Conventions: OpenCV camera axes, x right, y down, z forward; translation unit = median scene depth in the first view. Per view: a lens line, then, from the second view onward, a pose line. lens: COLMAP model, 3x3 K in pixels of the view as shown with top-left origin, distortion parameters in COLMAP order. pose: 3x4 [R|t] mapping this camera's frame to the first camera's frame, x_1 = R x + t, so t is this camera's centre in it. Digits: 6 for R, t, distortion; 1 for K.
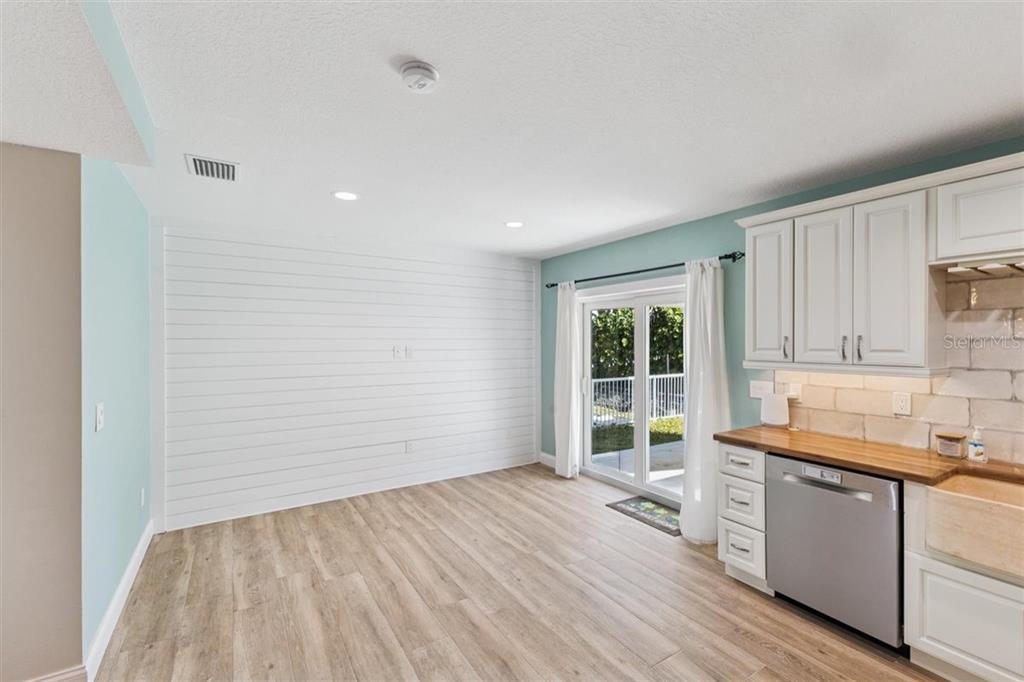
lens RADIAL K [[441.9, 0, 507.9], [0, 441.9, 342.5], [0, 0, 1]] dist [0.003752, -0.001413]
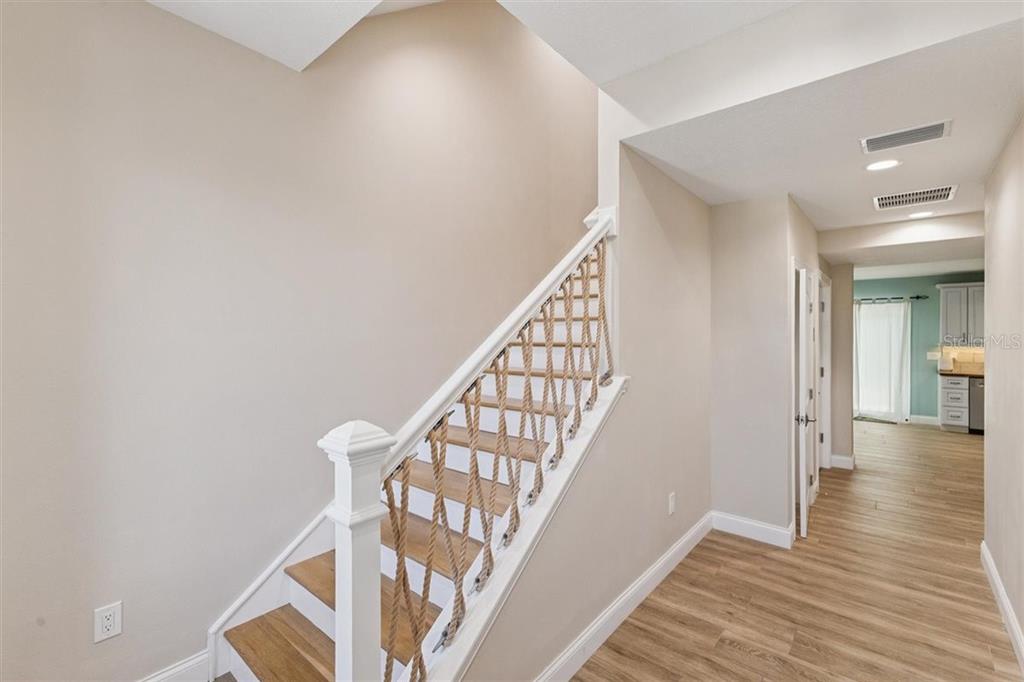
lens RADIAL K [[441.9, 0, 514.3], [0, 441.9, 335.3], [0, 0, 1]] dist [0.003752, -0.001413]
pose [[0.958518, -0.004174, 0.285003, -2.363596], [0.008086, 0.999889, -0.012548, 0.010847], [-0.284919, 0.014332, 0.958445, -0.639964]]
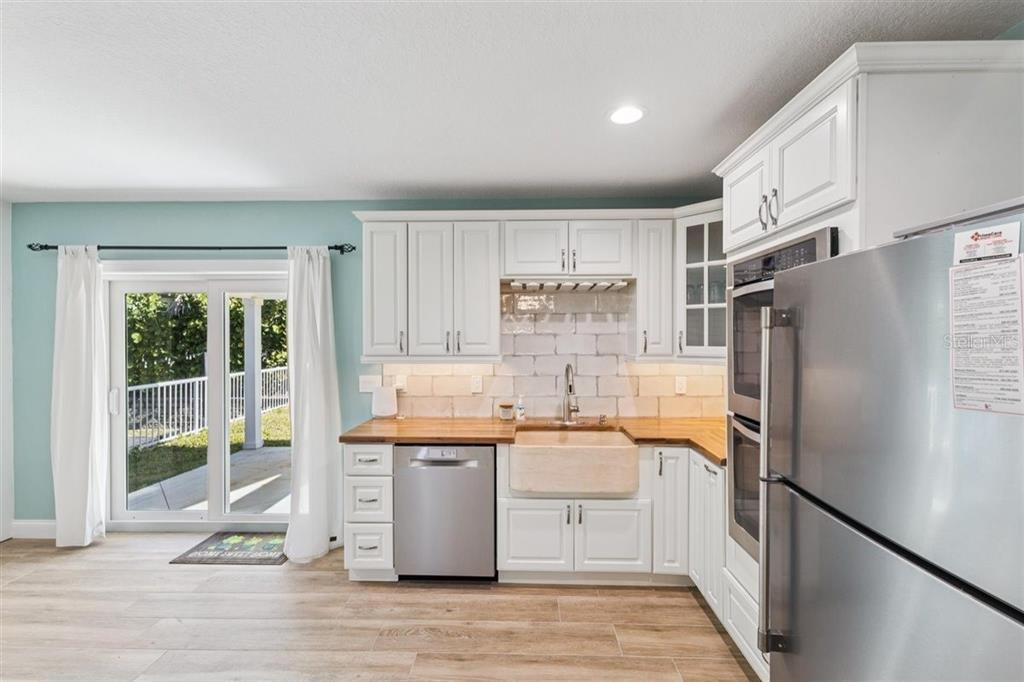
lens RADIAL K [[441.9, 0, 515.4], [0, 441.9, 337.5], [0, 0, 1]] dist [0.003752, -0.001413]
pose [[0.545461, -0.004207, 0.838126, -0.105536], [0.004516, 0.999988, 0.002080, -0.000494], [-0.838124, 0.002651, 0.545473, 0.176827]]
